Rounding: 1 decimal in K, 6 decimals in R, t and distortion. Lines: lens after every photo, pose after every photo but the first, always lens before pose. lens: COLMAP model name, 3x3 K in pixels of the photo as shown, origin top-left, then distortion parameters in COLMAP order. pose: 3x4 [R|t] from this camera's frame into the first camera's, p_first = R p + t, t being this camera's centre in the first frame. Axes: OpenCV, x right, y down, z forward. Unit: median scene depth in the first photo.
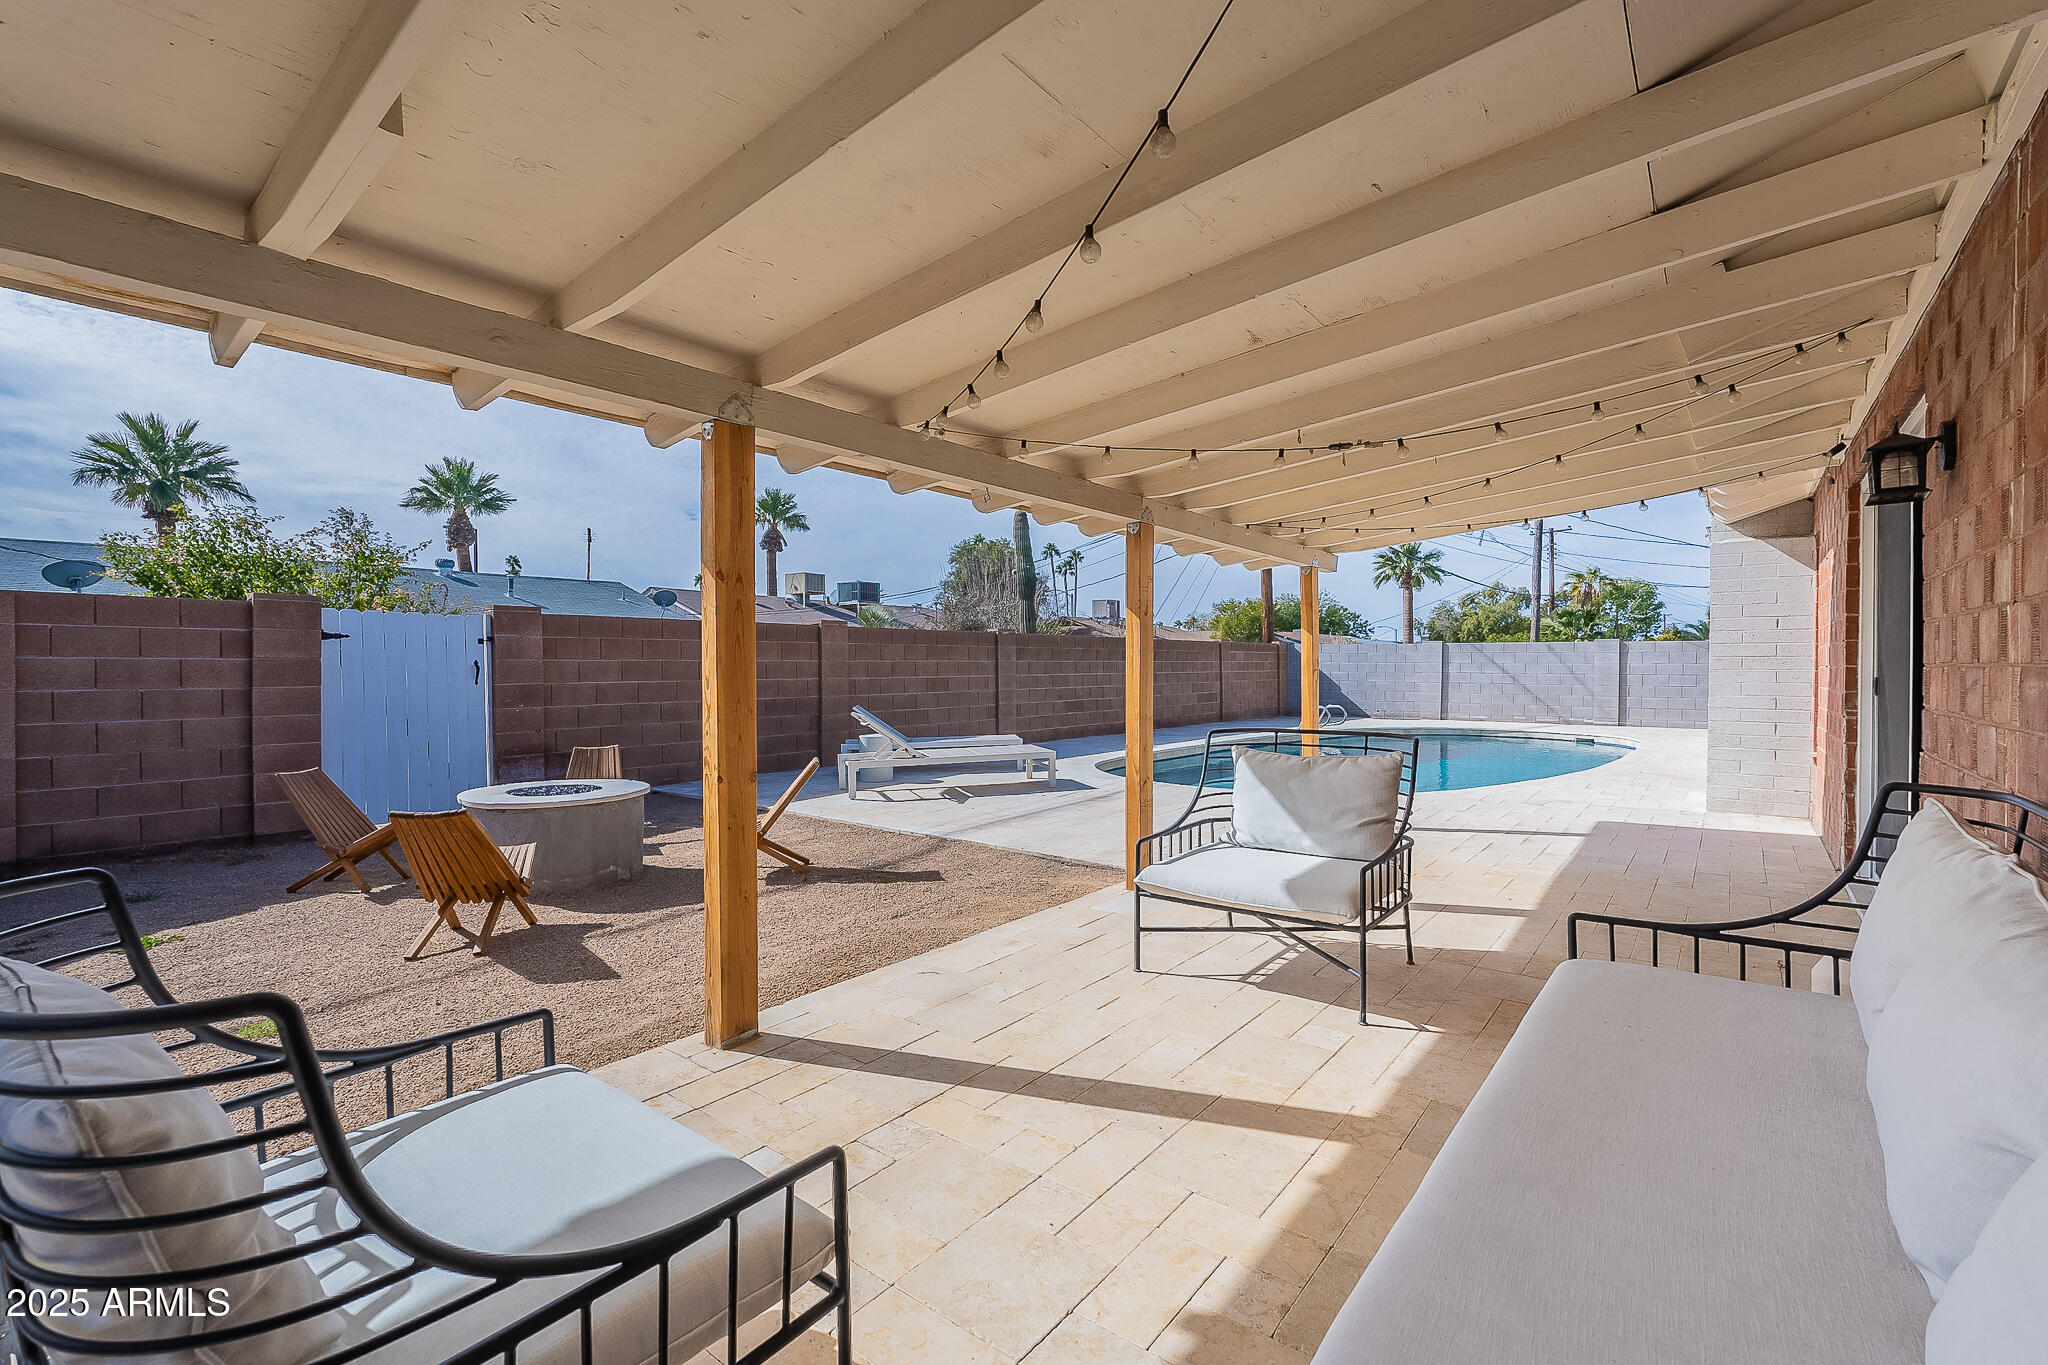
lens RADIAL K [[889.1, 0, 1022.0], [0, 889.1, 679.7], [0, 0, 1]] dist [-0.003454, 0.000197]
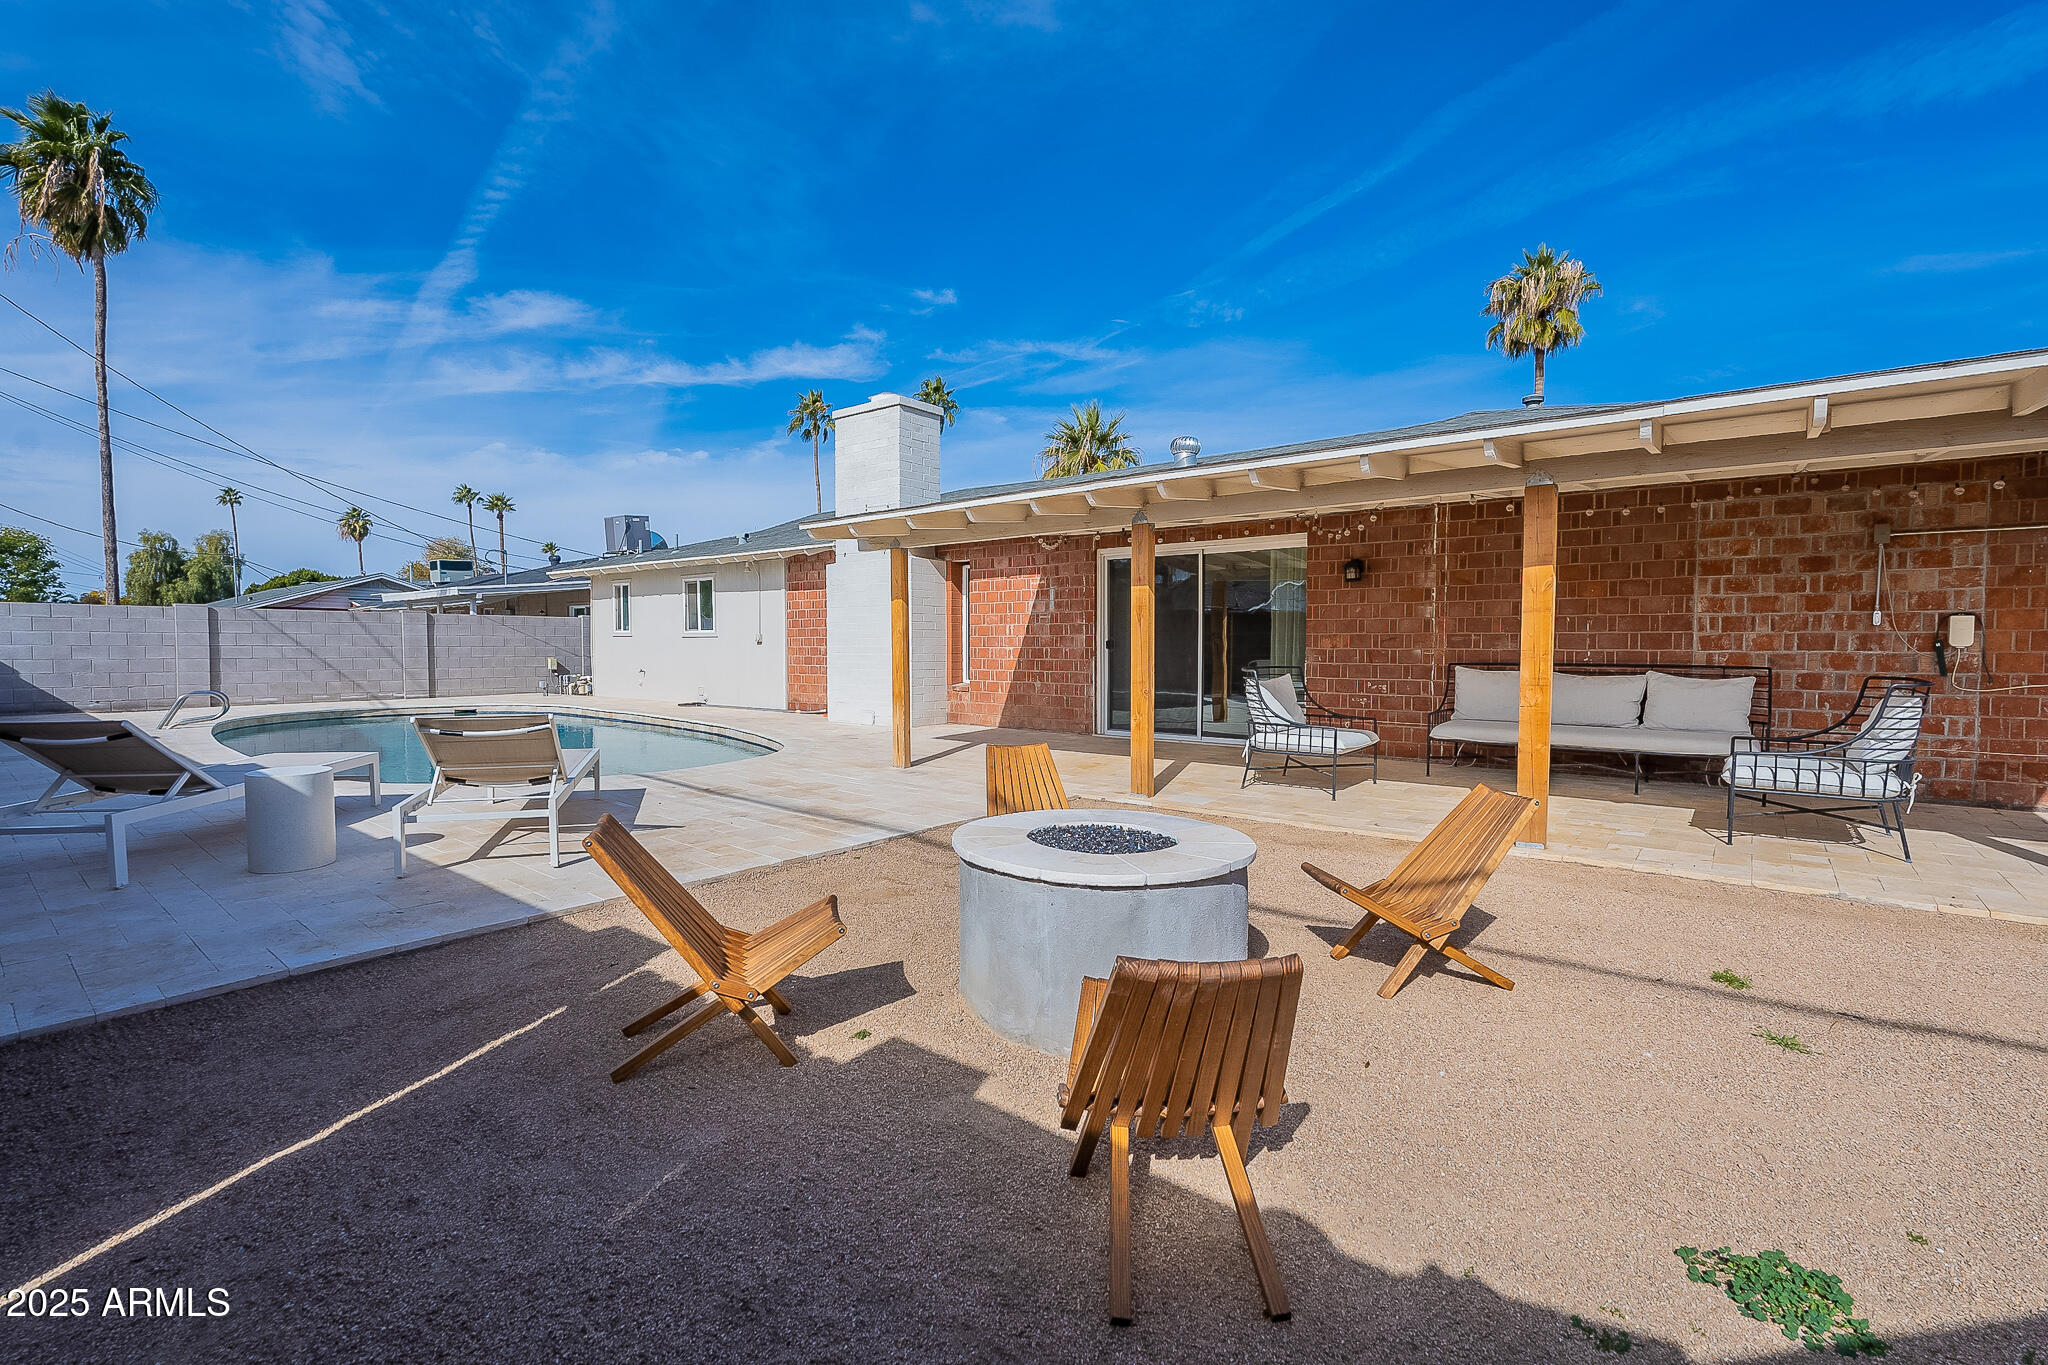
lens RADIAL K [[889.1, 0, 1022.0], [0, 889.1, 679.7], [0, 0, 1]] dist [-0.003454, 0.000197]
pose [[-0.001636, -0.041668, 0.999130, -0.650176], [0.014488, 0.999026, 0.041688, -0.000397], [-0.999894, 0.014543, -0.001031, 0.645379]]
